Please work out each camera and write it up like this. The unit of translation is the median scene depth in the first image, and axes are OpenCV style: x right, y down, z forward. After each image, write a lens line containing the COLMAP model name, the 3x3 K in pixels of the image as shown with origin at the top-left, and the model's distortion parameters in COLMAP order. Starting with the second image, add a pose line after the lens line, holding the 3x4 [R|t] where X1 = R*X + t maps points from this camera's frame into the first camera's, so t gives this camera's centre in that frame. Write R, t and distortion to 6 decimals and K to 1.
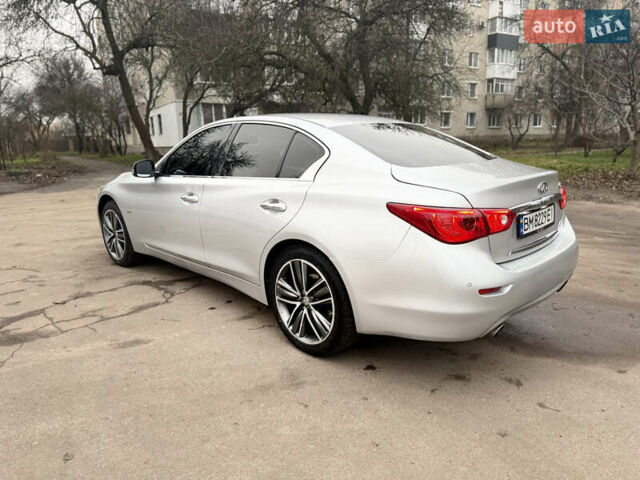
lens RADIAL K [[460.1, 0, 318.2], [0, 460.1, 241.9], [0, 0, 1]] dist [0.027775, -0.038935]
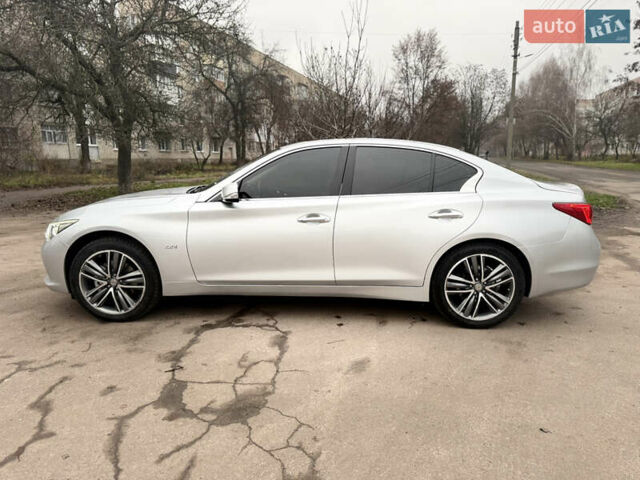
lens RADIAL K [[460.1, 0, 318.2], [0, 460.1, 241.9], [0, 0, 1]] dist [0.027775, -0.038935]
pose [[0.735502, -0.109753, 0.668573, -0.929767], [0.141782, 0.989876, 0.006522, -0.050928], [-0.662521, 0.089995, 0.743617, 0.262038]]
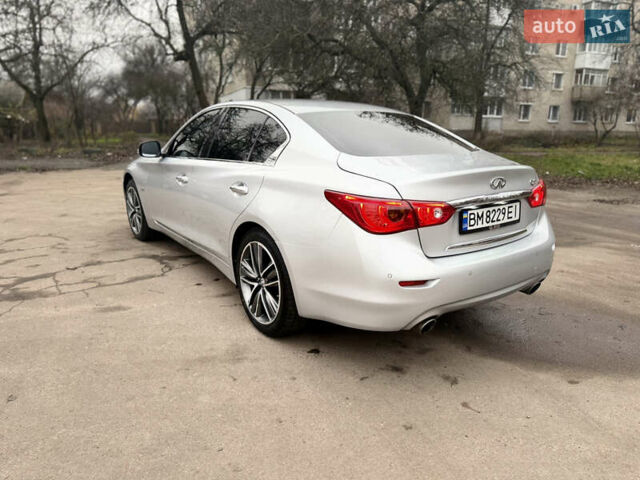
lens RADIAL K [[459.0, 0, 319.7], [0, 459.0, 249.3], [0, 0, 1]] dist [0.024357, -0.032638]
pose [[0.987163, 0.068758, -0.144155, 0.191300], [-0.063188, 0.997080, 0.042875, 0.001461], [0.146683, -0.033216, 0.988626, 0.000065]]
